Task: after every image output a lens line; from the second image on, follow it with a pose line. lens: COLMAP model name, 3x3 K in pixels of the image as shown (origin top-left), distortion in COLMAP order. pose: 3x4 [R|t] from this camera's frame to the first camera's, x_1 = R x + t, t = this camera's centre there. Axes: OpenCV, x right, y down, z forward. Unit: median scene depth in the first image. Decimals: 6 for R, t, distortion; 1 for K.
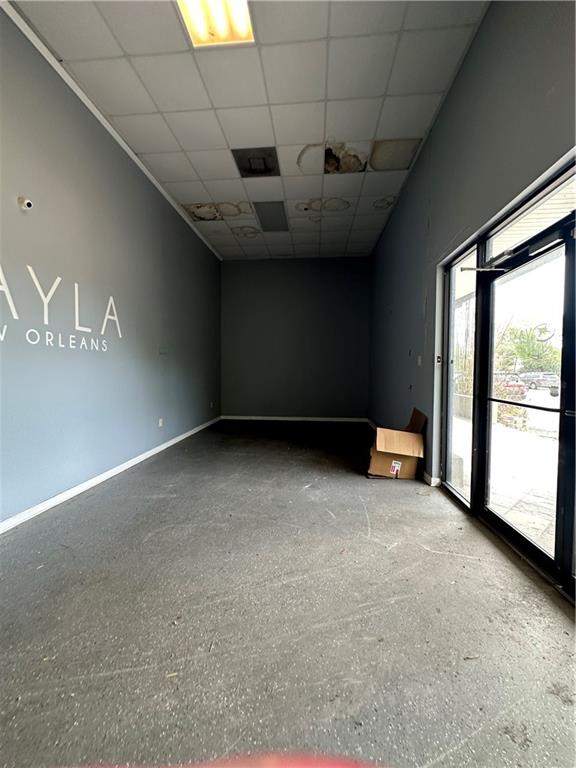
lens RADIAL K [[303.6, 0, 268.6], [0, 303.6, 374.6], [0, 0, 1]] dist [0.001743, 0.000334]
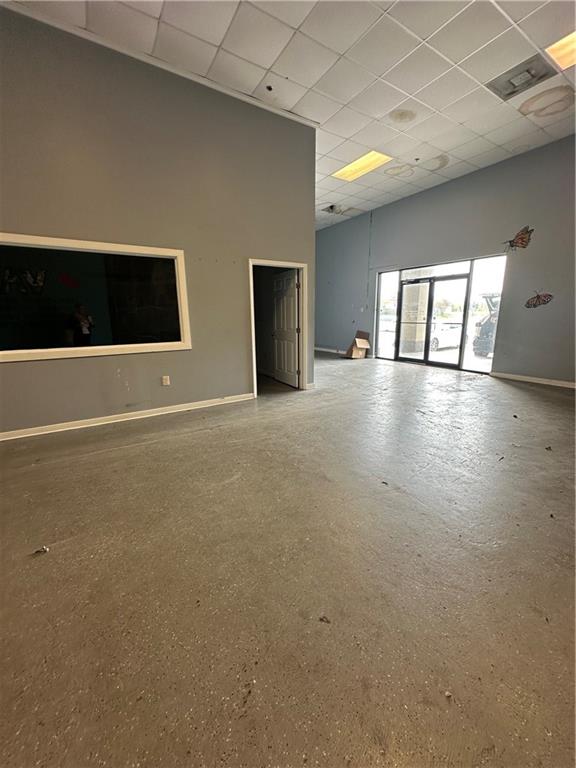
lens RADIAL K [[303.6, 0, 284.4], [0, 303.6, 381.0], [0, 0, 1]] dist [0.001743, 0.000334]
pose [[0.788522, -0.154577, 0.595263, -1.652450], [0.037927, 0.978278, 0.203797, -0.012467], [-0.613836, -0.138122, 0.777257, -0.624711]]
